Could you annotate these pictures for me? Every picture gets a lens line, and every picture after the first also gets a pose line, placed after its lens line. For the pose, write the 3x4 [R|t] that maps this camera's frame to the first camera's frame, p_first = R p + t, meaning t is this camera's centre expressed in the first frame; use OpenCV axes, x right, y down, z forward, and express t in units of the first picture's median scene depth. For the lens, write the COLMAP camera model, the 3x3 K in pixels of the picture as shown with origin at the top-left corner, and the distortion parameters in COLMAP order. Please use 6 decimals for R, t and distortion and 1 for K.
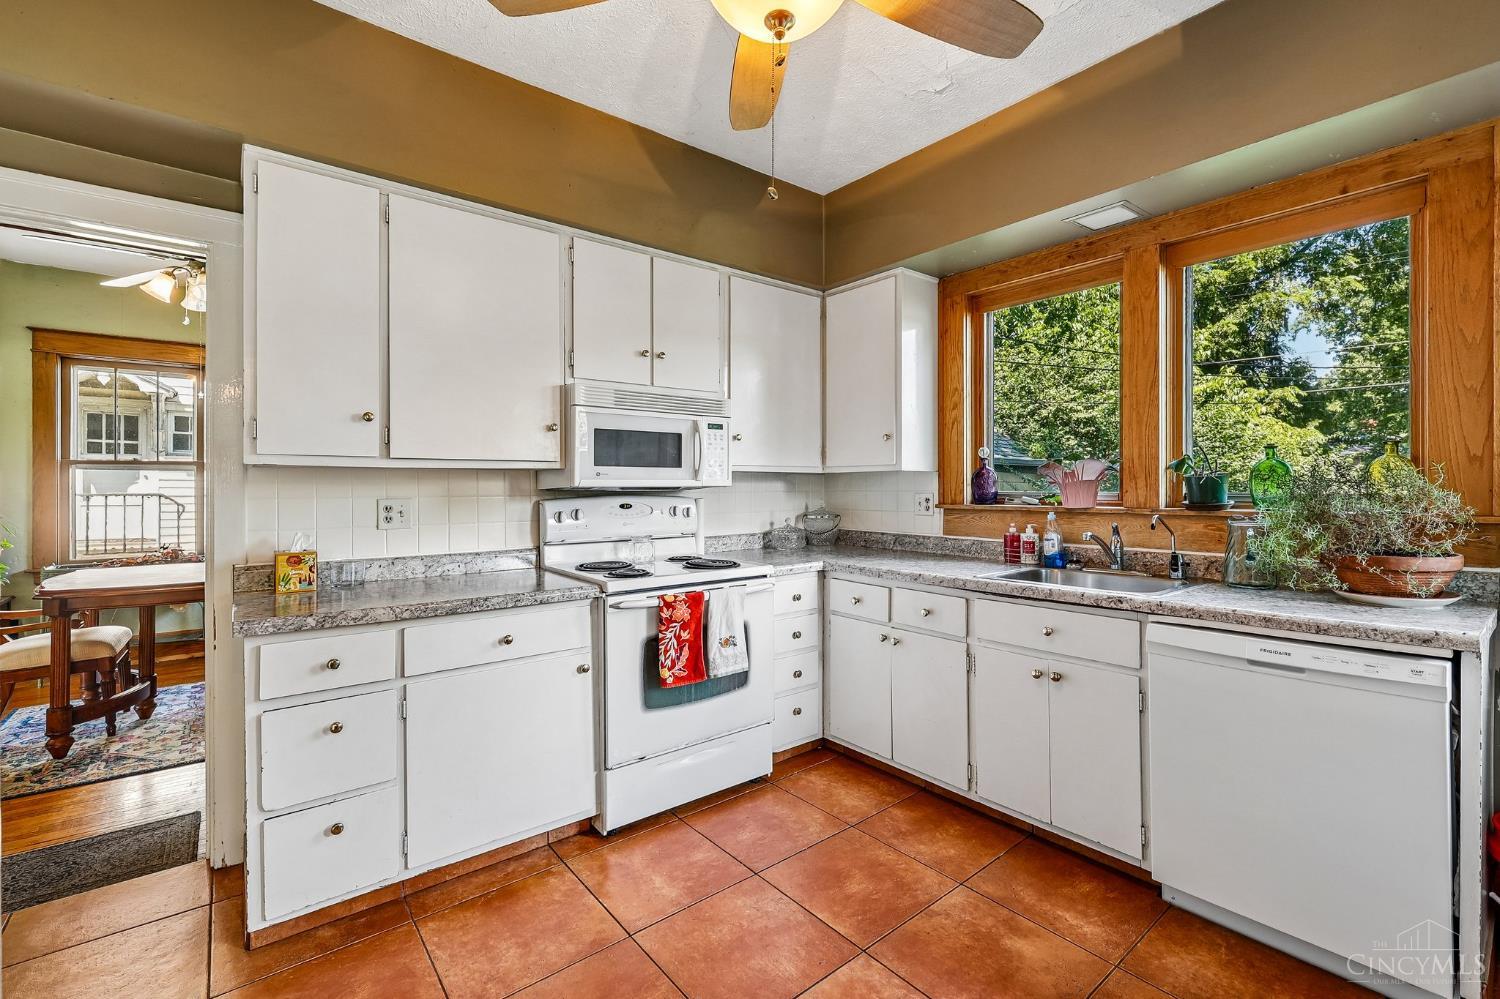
lens RADIAL K [[660.3, 0, 747.7], [0, 660.3, 485.0], [0, 0, 1]] dist [0.000180, 0.000145]
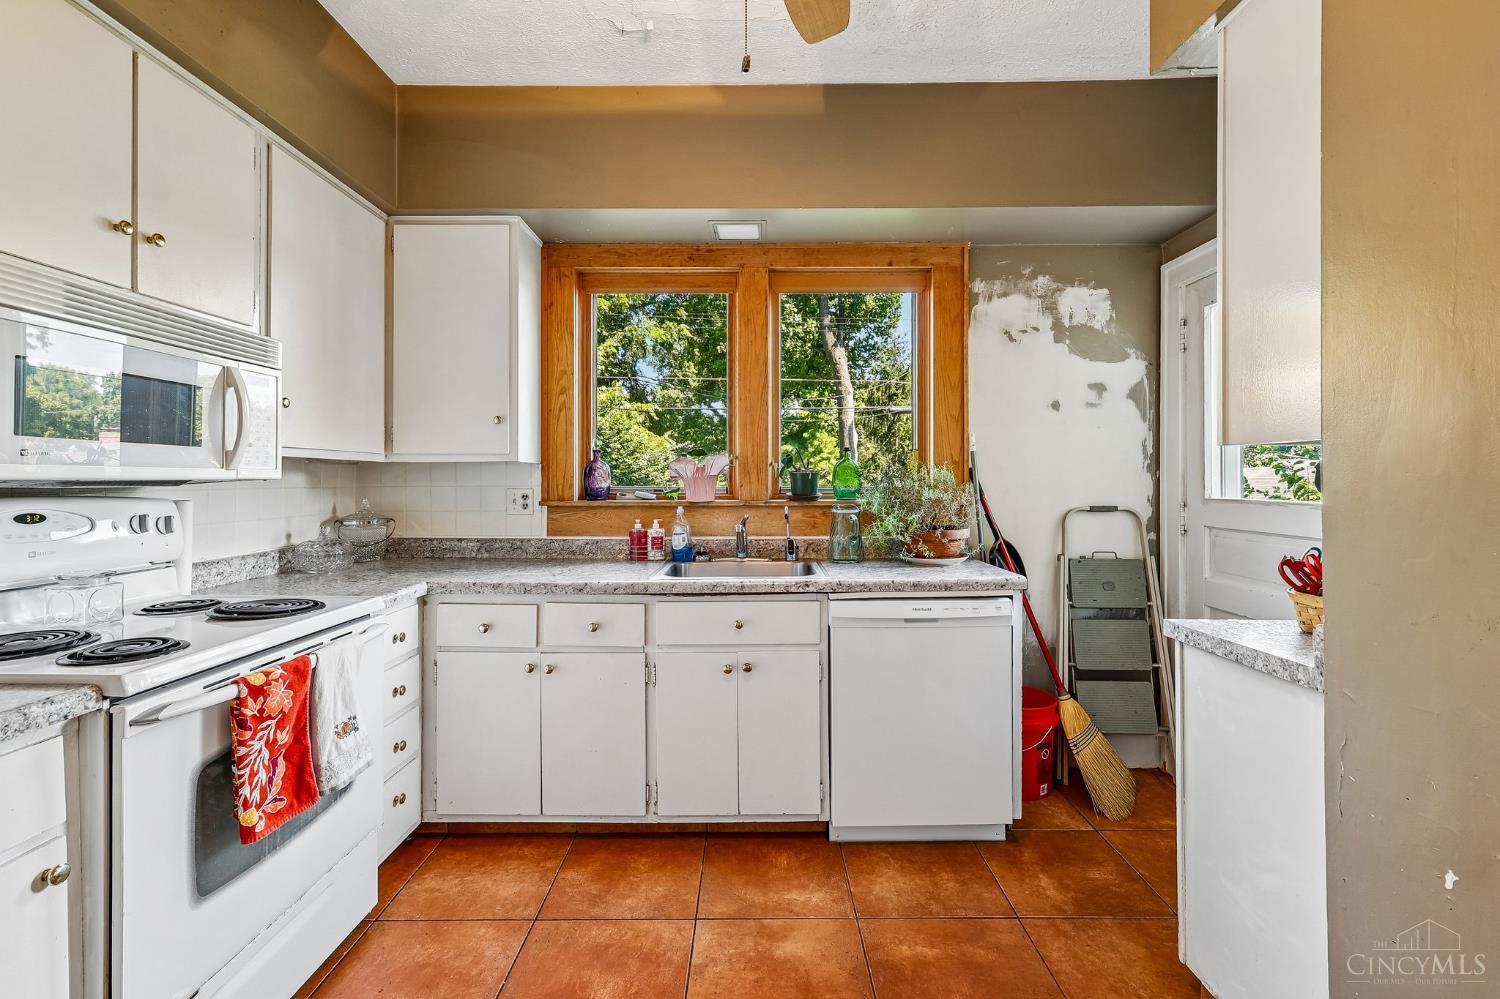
lens RADIAL K [[660.3, 0, 753.0], [0, 660.3, 478.3], [0, 0, 1]] dist [0.000180, 0.000145]
pose [[0.625735, 0.004792, 0.780021, -0.280685], [-0.002535, 0.999988, -0.004110, 0.002458], [-0.780031, 0.000594, 0.625740, 0.309272]]
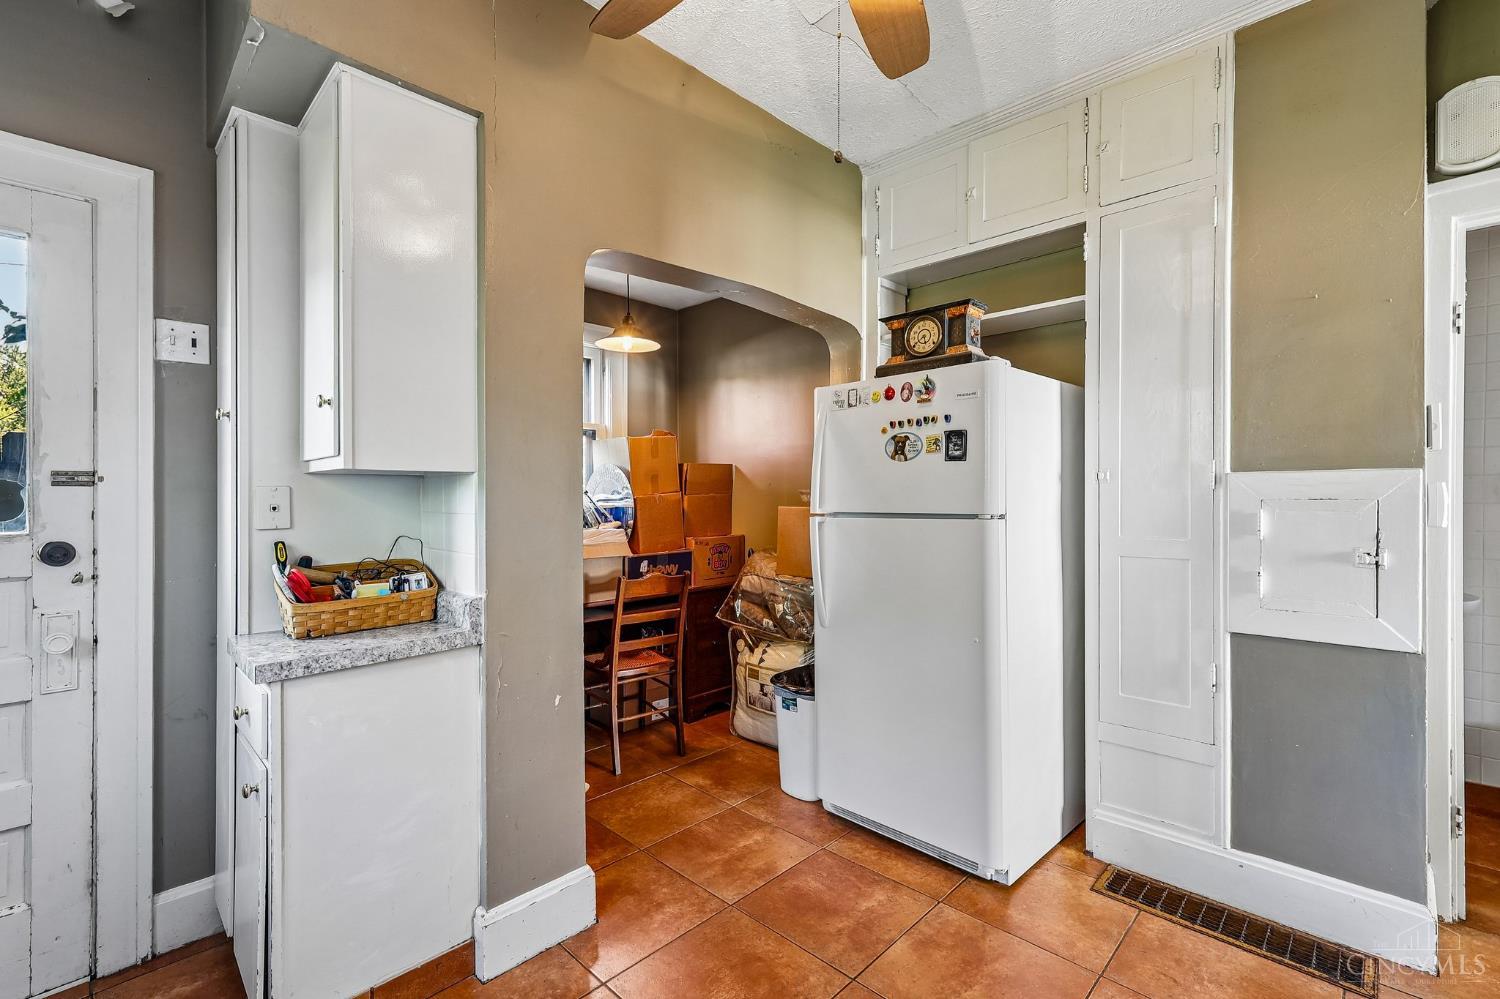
lens RADIAL K [[660.3, 0, 751.7], [0, 660.3, 491.7], [0, 0, 1]] dist [0.000180, 0.000145]
pose [[-0.991721, 0.009803, -0.128039, 0.141990], [0.010239, 0.999944, -0.002746, -0.004518], [0.128005, -0.004034, -0.991765, 1.024666]]
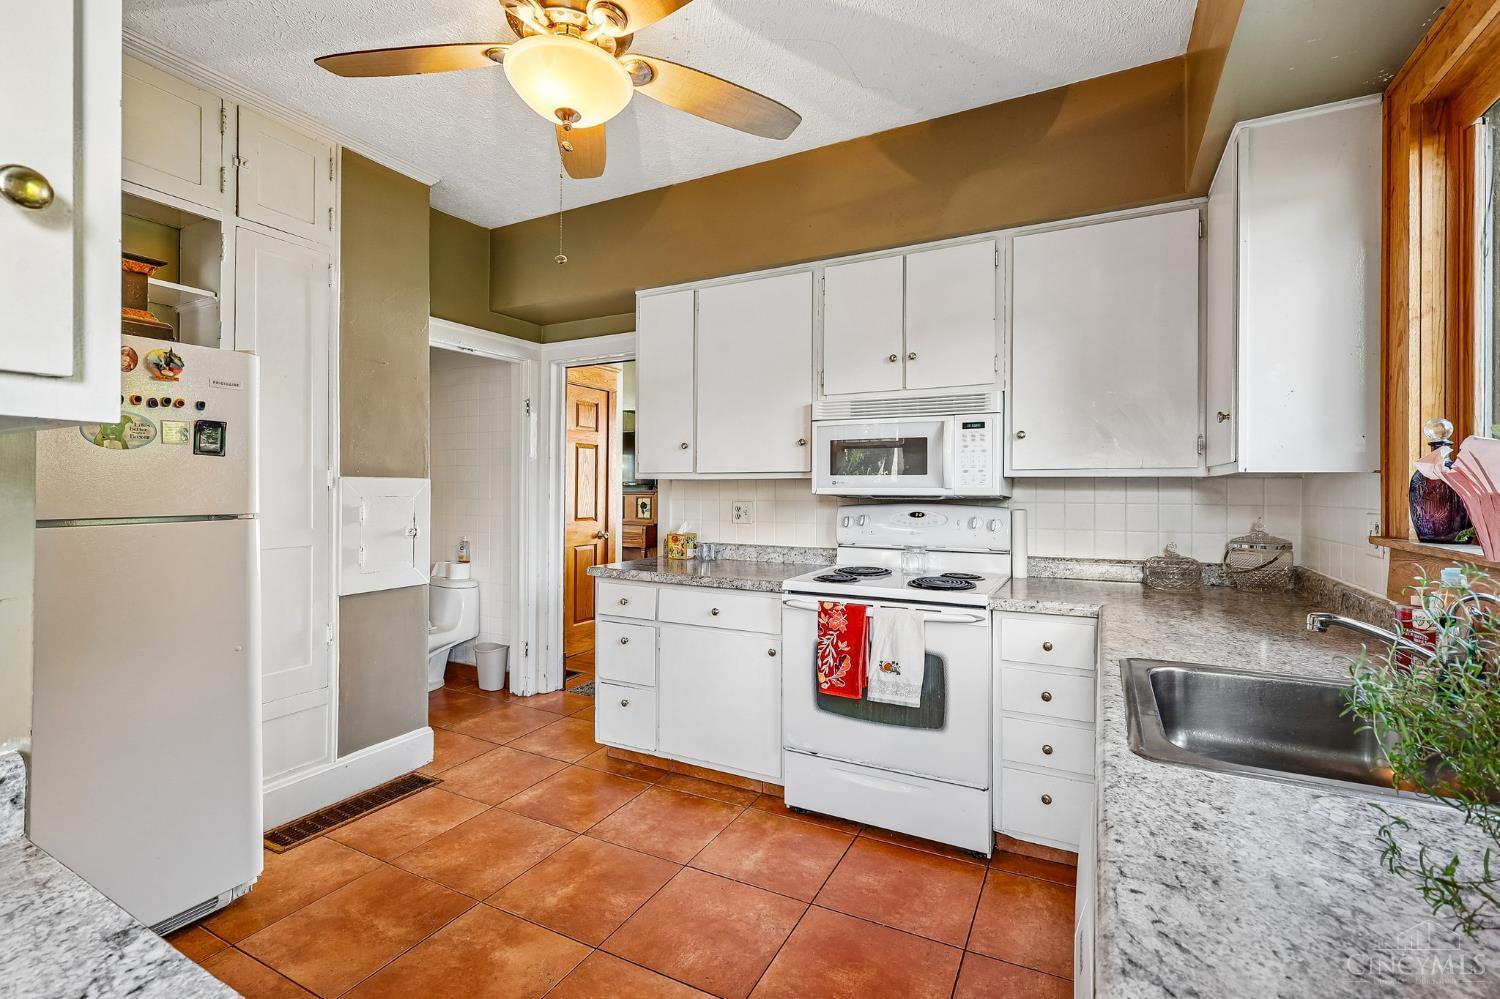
lens RADIAL K [[660.3, 0, 745.2], [0, 660.3, 488.2], [0, 0, 1]] dist [0.000180, 0.000145]
pose [[0.404179, 0.004027, -0.914671, 0.724993], [-0.003619, 0.999990, 0.002803, -0.010590], [0.914673, 0.002177, 0.404189, 0.453994]]
